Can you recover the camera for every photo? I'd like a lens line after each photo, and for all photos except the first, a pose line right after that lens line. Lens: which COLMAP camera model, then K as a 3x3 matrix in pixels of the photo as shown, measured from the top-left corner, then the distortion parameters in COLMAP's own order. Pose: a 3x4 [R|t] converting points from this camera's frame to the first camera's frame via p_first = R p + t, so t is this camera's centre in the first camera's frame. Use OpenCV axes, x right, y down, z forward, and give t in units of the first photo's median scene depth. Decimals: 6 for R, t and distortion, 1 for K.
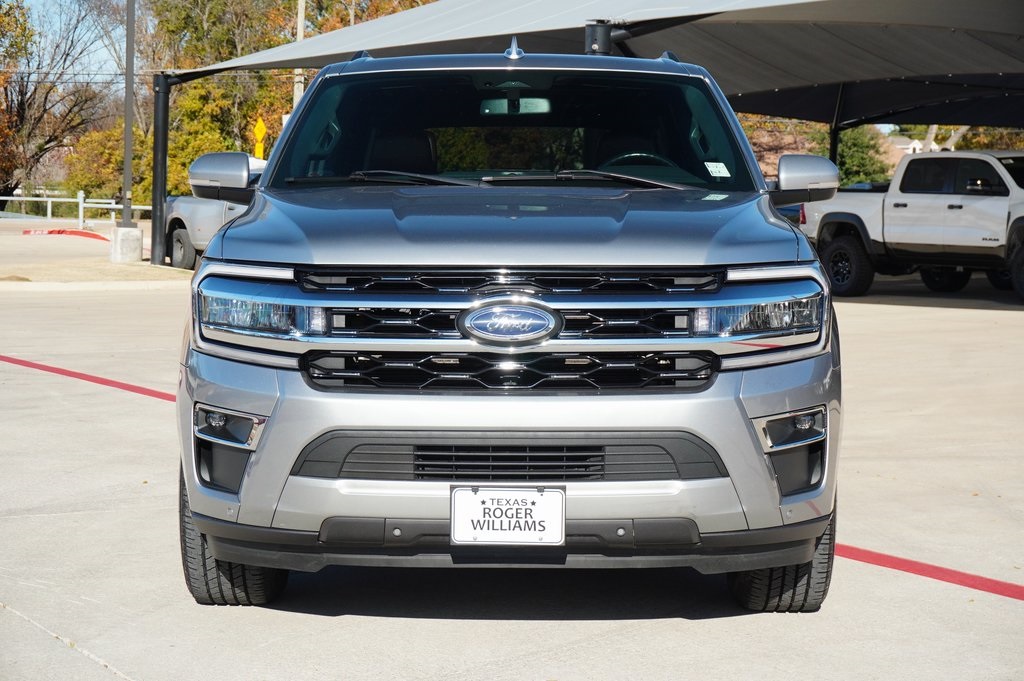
lens RADIAL K [[1968.7, 0, 511.8], [0, 1968.7, 343.0], [0, 0, 1]] dist [-0.047223, 0.000000]
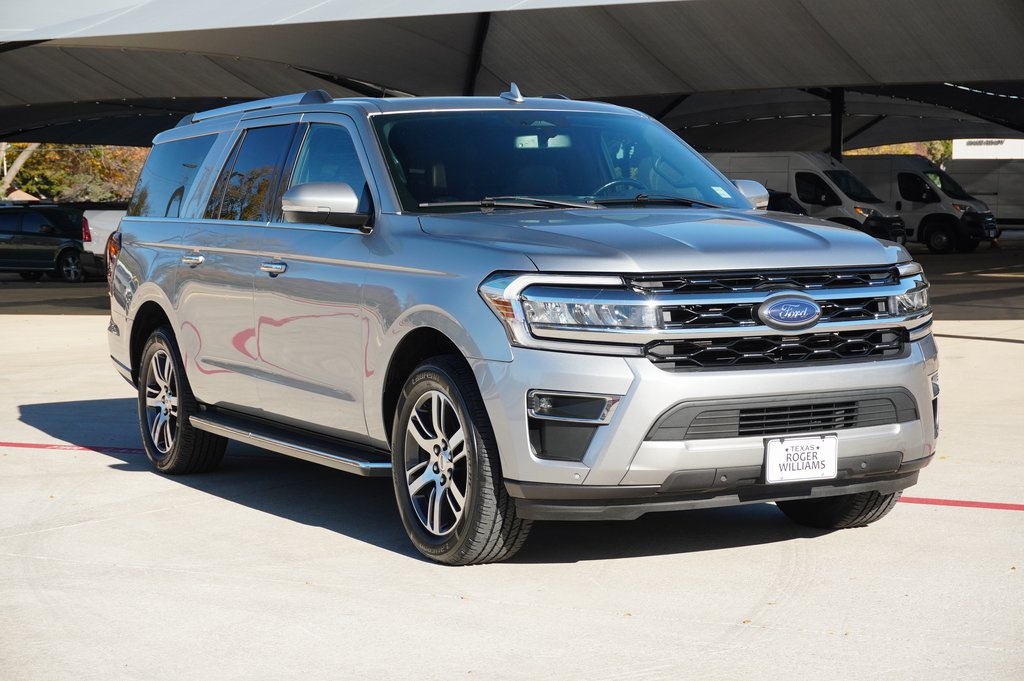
lens RADIAL K [[1968.7, 0, 511.9], [0, 1968.7, 338.1], [0, 0, 1]] dist [-0.047223, 0.000000]
pose [[0.890310, -0.046126, 0.453012, -0.751028], [0.051118, 0.998692, 0.001223, -0.003811], [-0.452476, 0.022068, 0.891504, -0.080899]]
